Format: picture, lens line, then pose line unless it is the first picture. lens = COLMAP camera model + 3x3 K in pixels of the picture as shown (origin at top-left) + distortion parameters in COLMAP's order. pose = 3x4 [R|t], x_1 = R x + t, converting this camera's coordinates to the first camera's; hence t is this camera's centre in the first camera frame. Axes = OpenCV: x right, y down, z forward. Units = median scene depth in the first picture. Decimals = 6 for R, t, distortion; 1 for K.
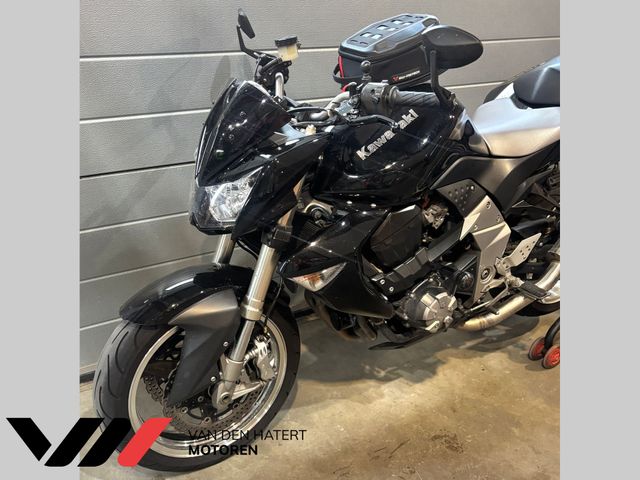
lens RADIAL K [[599.3, 0, 337.6], [0, 599.3, 250.9], [0, 0, 1]] dist [0.010651, 0.003898]
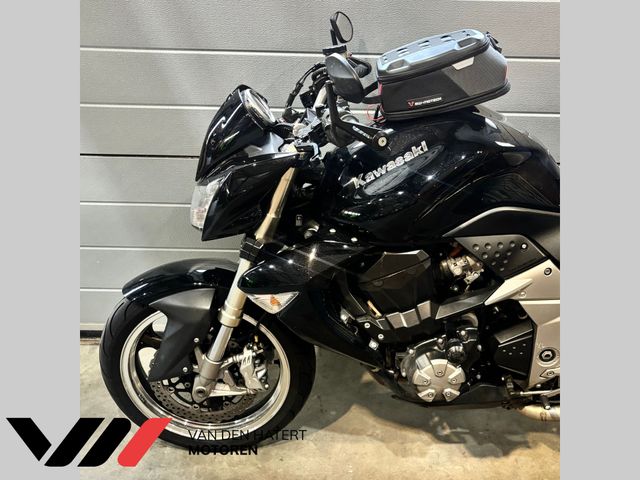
lens RADIAL K [[633.9, 0, 320.0], [0, 633.9, 240.0], [0, 0, 1]] dist [0.004155, -0.018916]
pose [[0.846698, 0.219423, -0.484722, 0.363532], [-0.222165, 0.973586, 0.052650, -0.087502], [0.483471, 0.063110, 0.873082, 0.111274]]
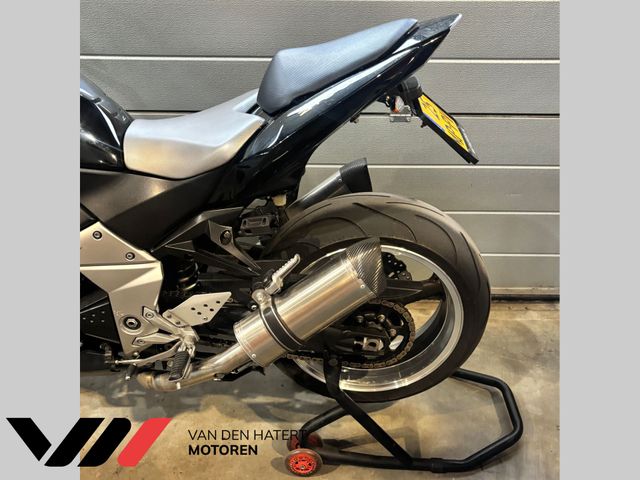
lens RADIAL K [[599.3, 0, 337.6], [0, 599.3, 250.9], [0, 0, 1]] dist [0.010651, 0.003898]
pose [[0.838376, 0.263936, -0.476931, 0.813256], [-0.212163, 0.963963, 0.160508, -0.227787], [0.502108, -0.033379, 0.864161, 0.512087]]
